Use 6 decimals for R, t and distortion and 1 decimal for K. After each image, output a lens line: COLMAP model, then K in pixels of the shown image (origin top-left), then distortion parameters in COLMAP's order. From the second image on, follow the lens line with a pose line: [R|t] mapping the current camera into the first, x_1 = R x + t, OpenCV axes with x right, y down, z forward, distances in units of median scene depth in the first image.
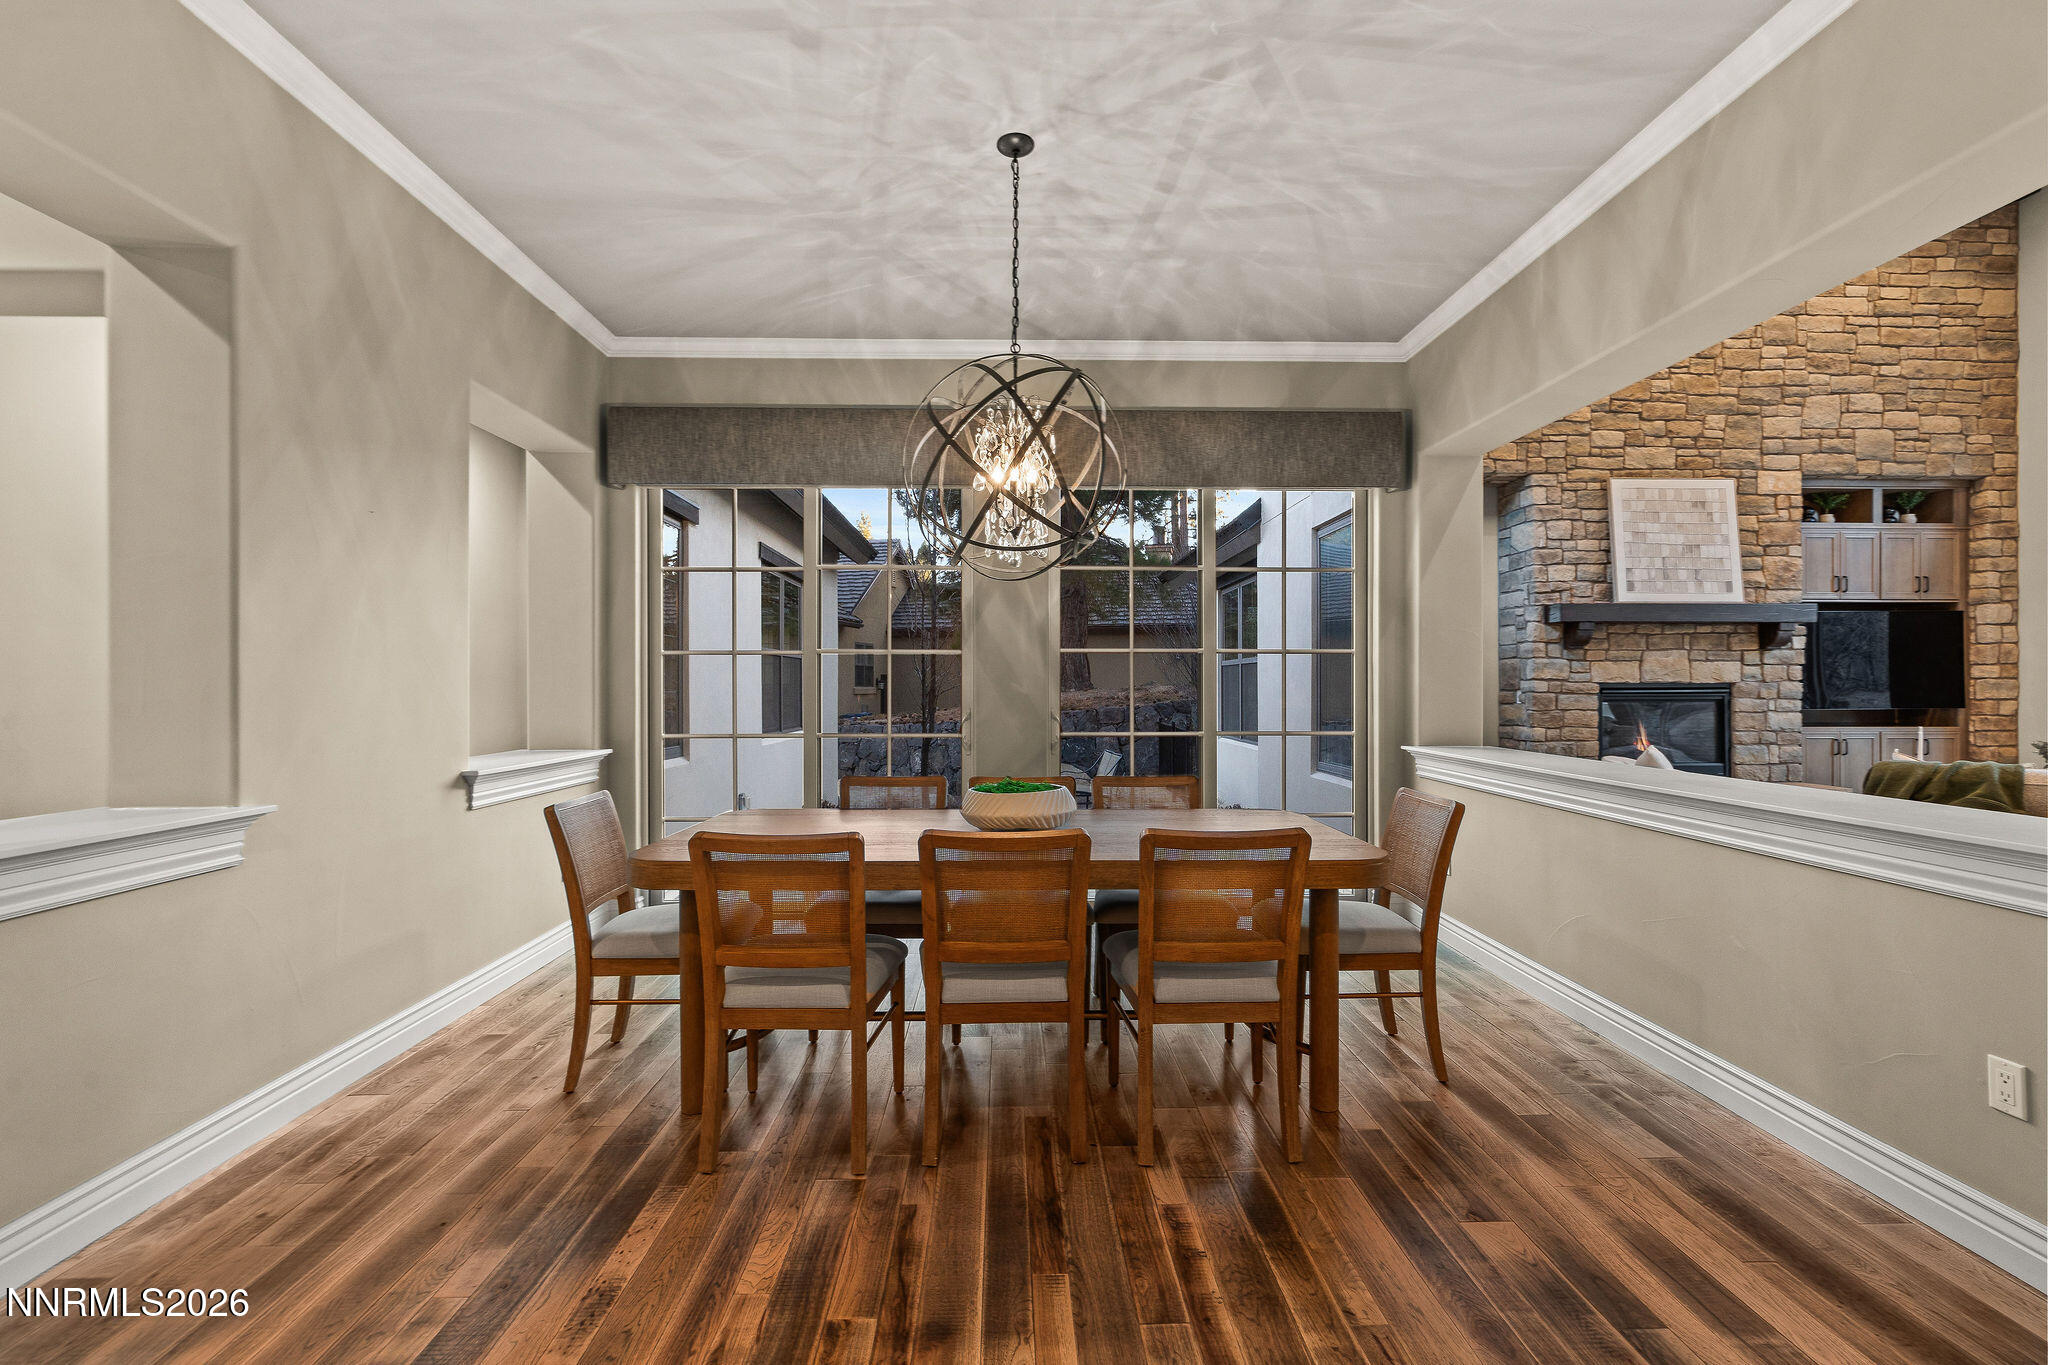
lens RADIAL K [[887.8, 0, 1034.2], [0, 887.8, 679.0], [0, 0, 1]] dist [-0.000658, 0.000676]
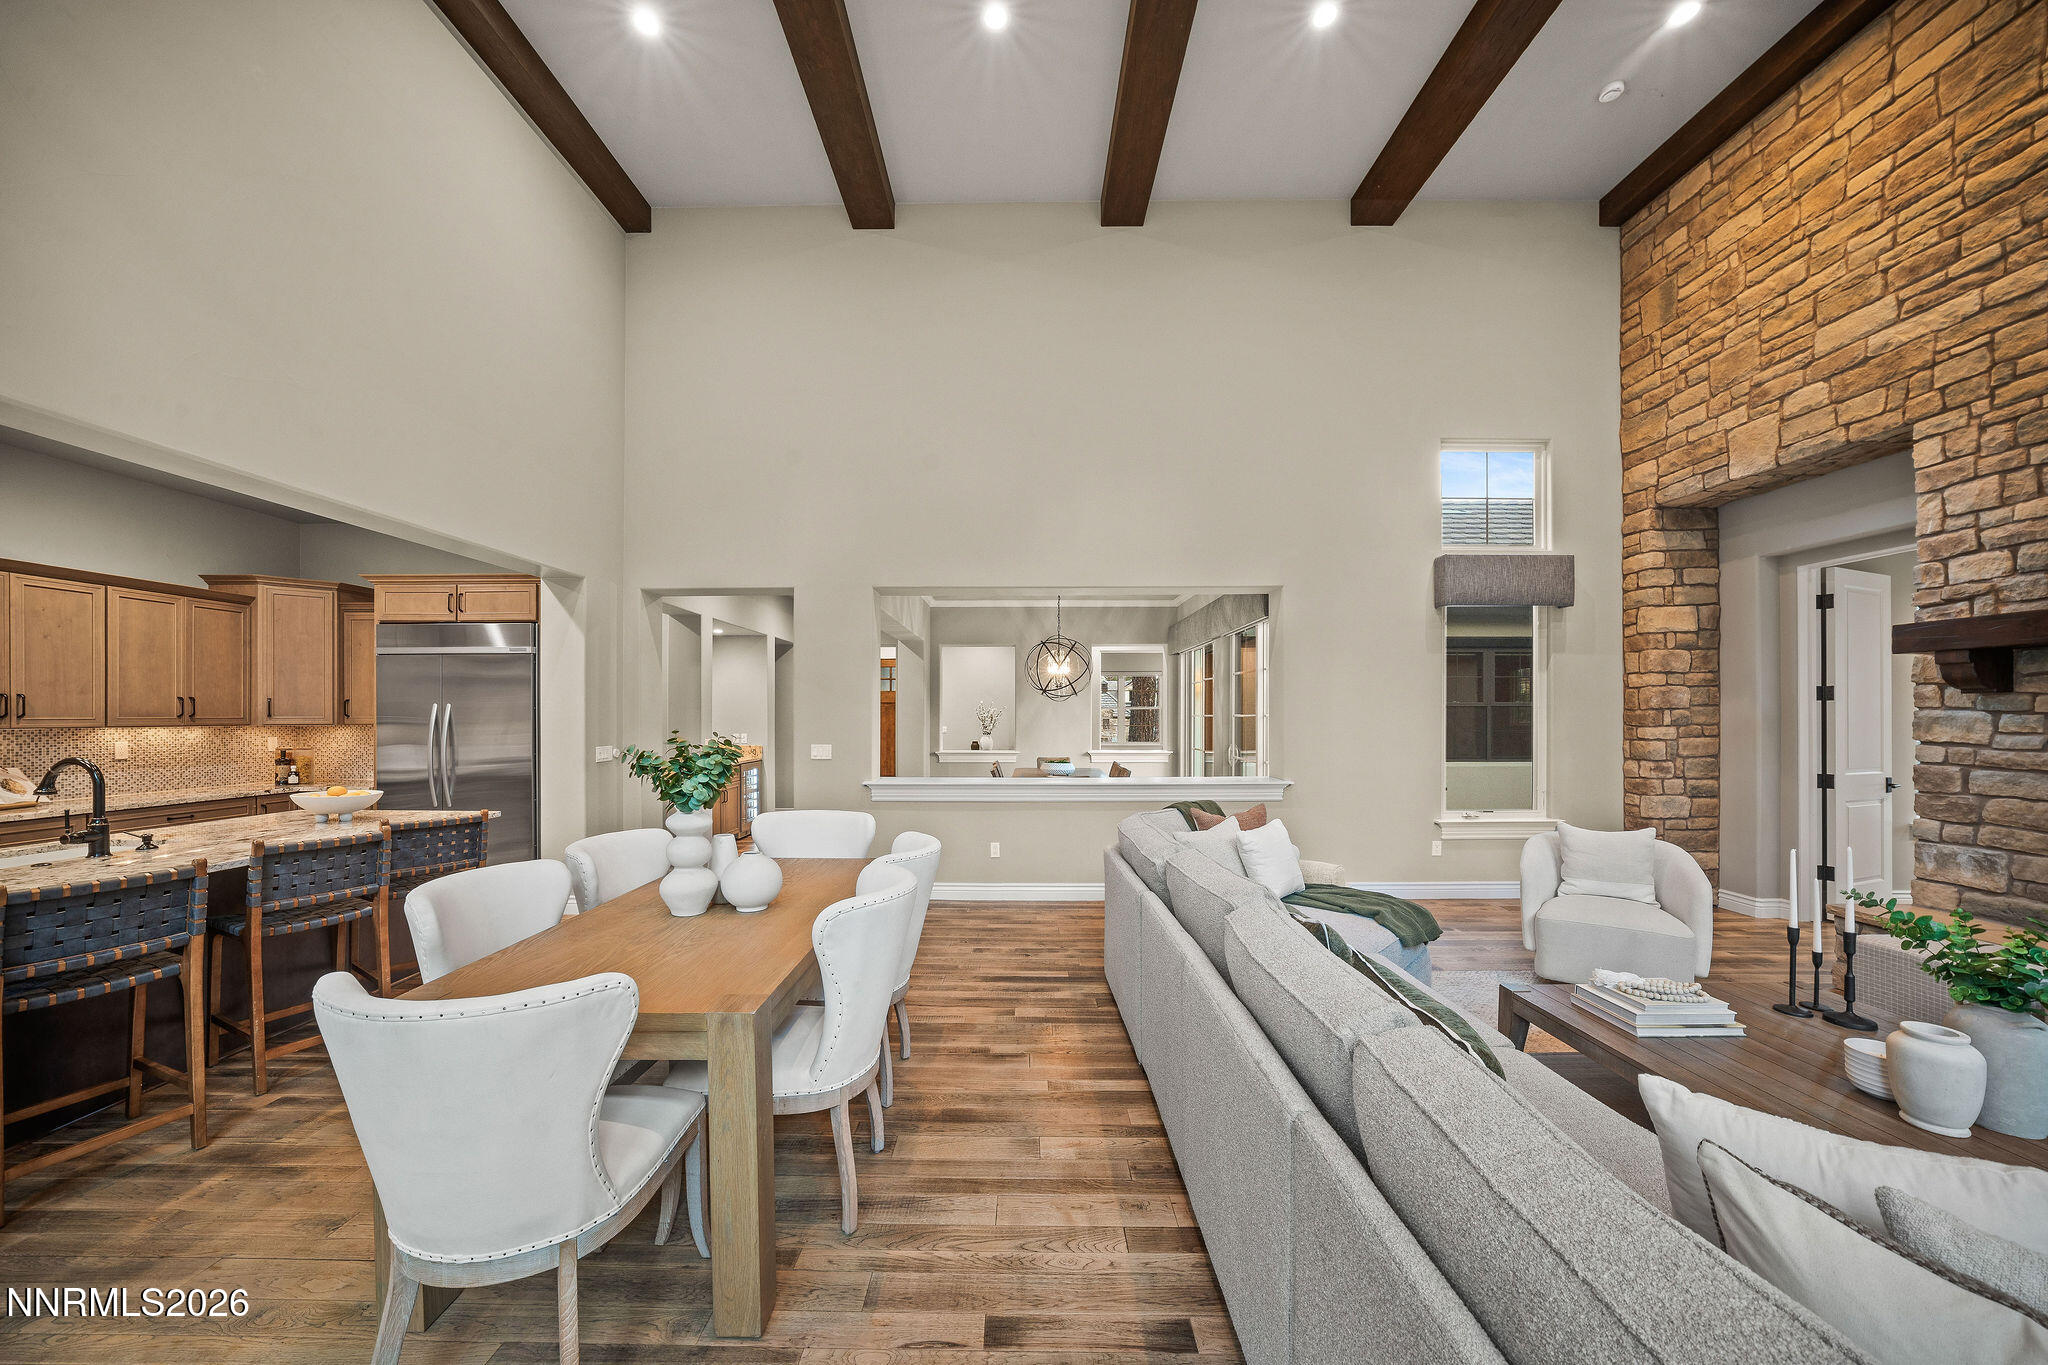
lens RADIAL K [[715.2, 0, 1011.1], [0, 715.2, 716.5], [0, 0, 1]] dist [-0.019948, 0.004431]
pose [[-0.037225, 0.000112, -0.999307, 1.082868], [0.002142, 0.999998, 0.000032, -0.019816], [0.999305, -0.002139, -0.037226, 0.363226]]
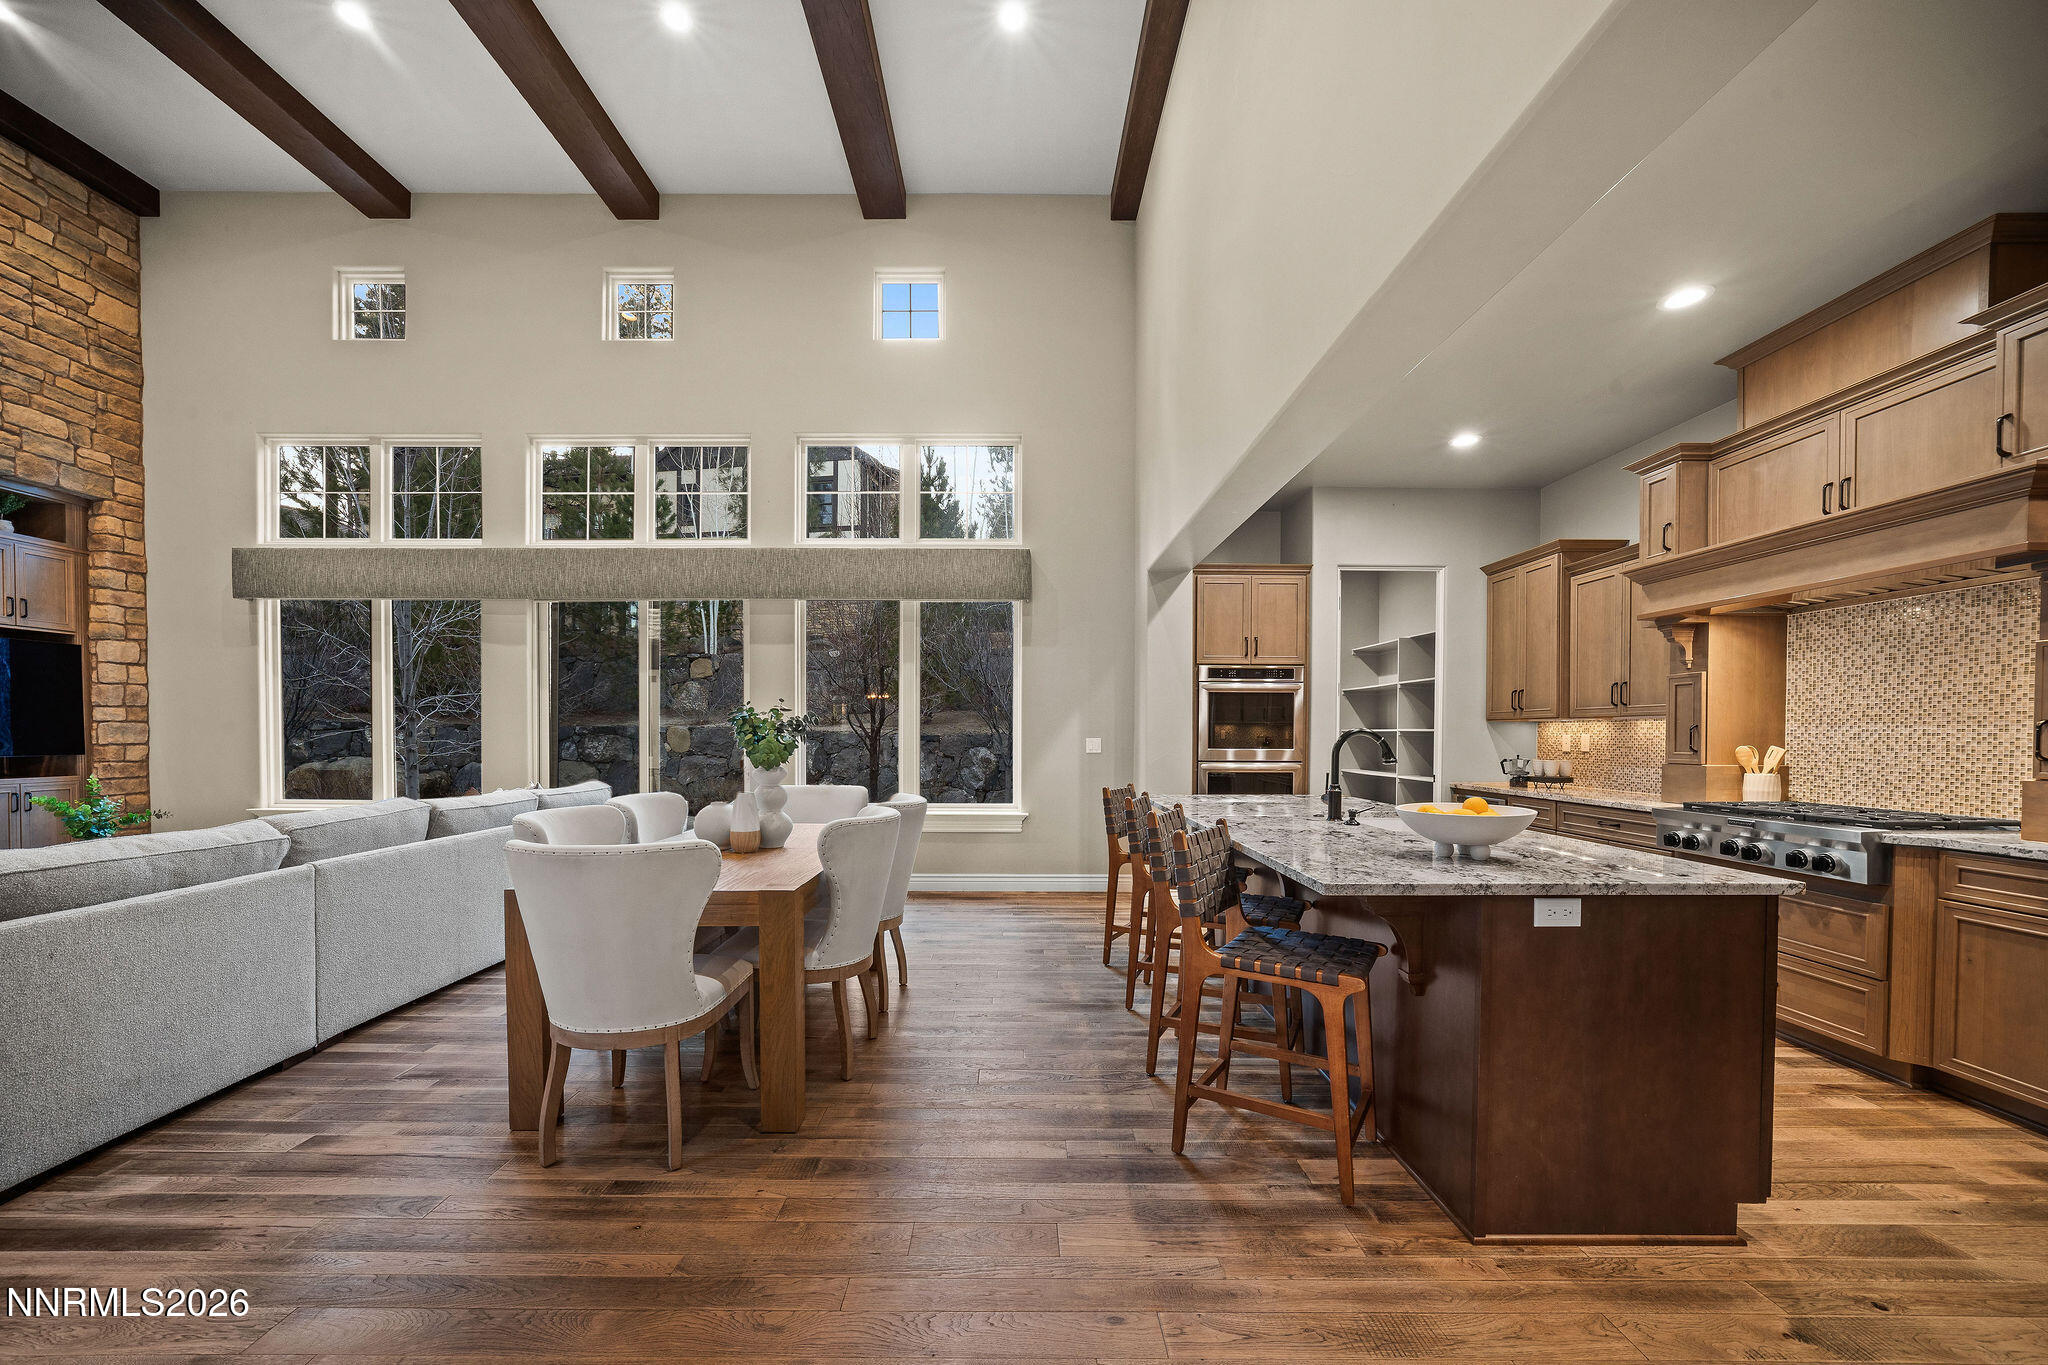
lens RADIAL K [[775.3, 0, 1019.3], [0, 775.3, 751.3], [0, 0, 1]] dist [-0.021843, 0.006454]
pose [[0.017299, -0.023269, 0.999580, 0.303331], [-0.007495, 0.999698, 0.023402, 0.004870], [-0.999822, -0.007897, 0.017120, 0.045905]]
